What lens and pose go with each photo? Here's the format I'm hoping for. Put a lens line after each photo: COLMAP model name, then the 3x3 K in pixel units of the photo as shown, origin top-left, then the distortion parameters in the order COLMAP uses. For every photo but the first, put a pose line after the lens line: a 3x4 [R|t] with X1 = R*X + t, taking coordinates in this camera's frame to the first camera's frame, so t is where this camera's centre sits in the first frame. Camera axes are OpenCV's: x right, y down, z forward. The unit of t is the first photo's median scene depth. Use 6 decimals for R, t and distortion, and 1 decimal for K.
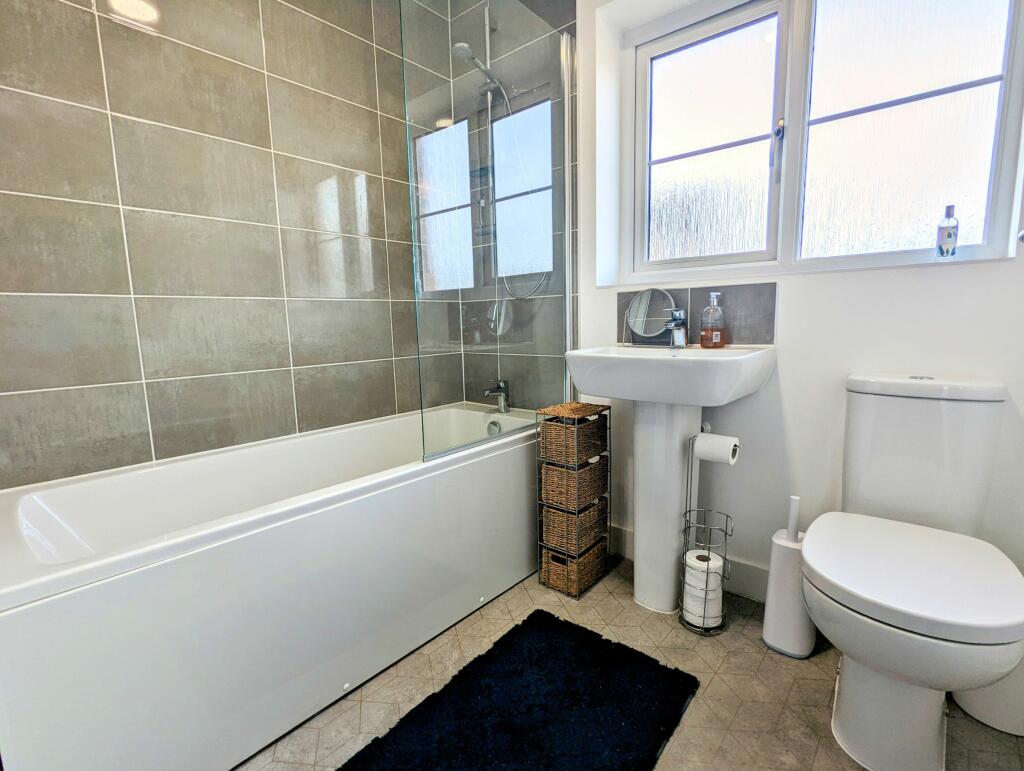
lens RADIAL K [[484.0, 0, 512.6], [0, 484.0, 389.3], [0, 0, 1]] dist [-0.001668, 0.000640]
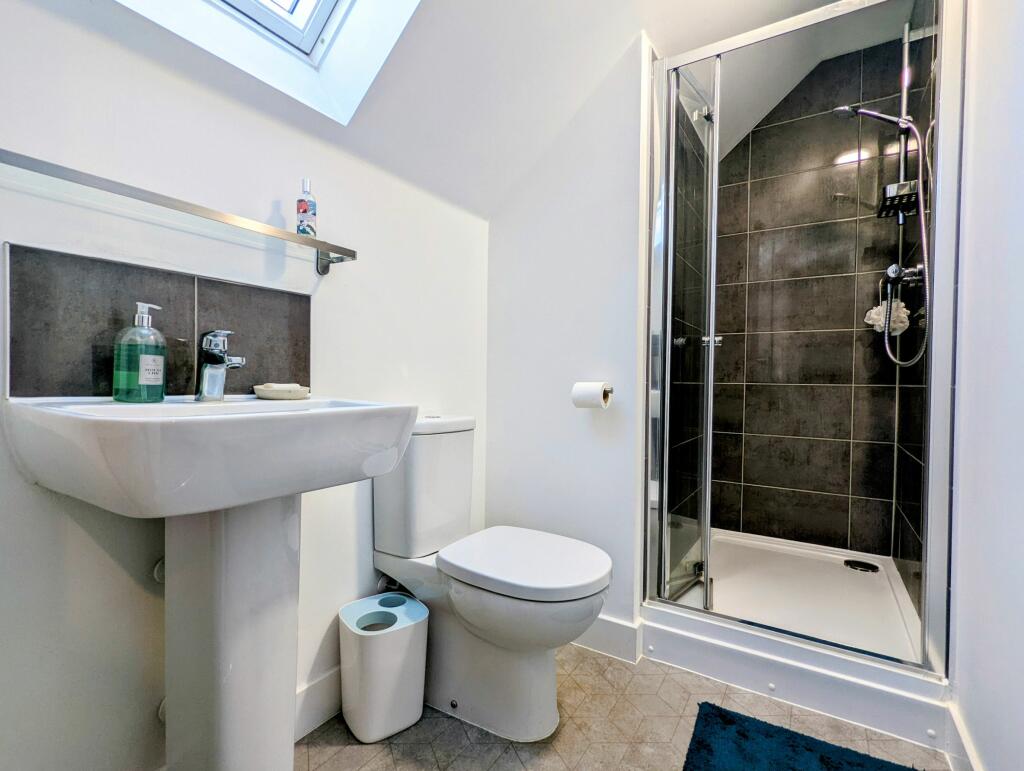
lens RADIAL K [[484.0, 0, 513.0], [0, 484.0, 388.2], [0, 0, 1]] dist [-0.001668, 0.000640]
pose [[-0.138823, 0.007312, 0.990290, -0.235793], [0.120498, 0.992668, 0.009562, -0.061315], [-0.982959, 0.120655, -0.138686, 0.753768]]
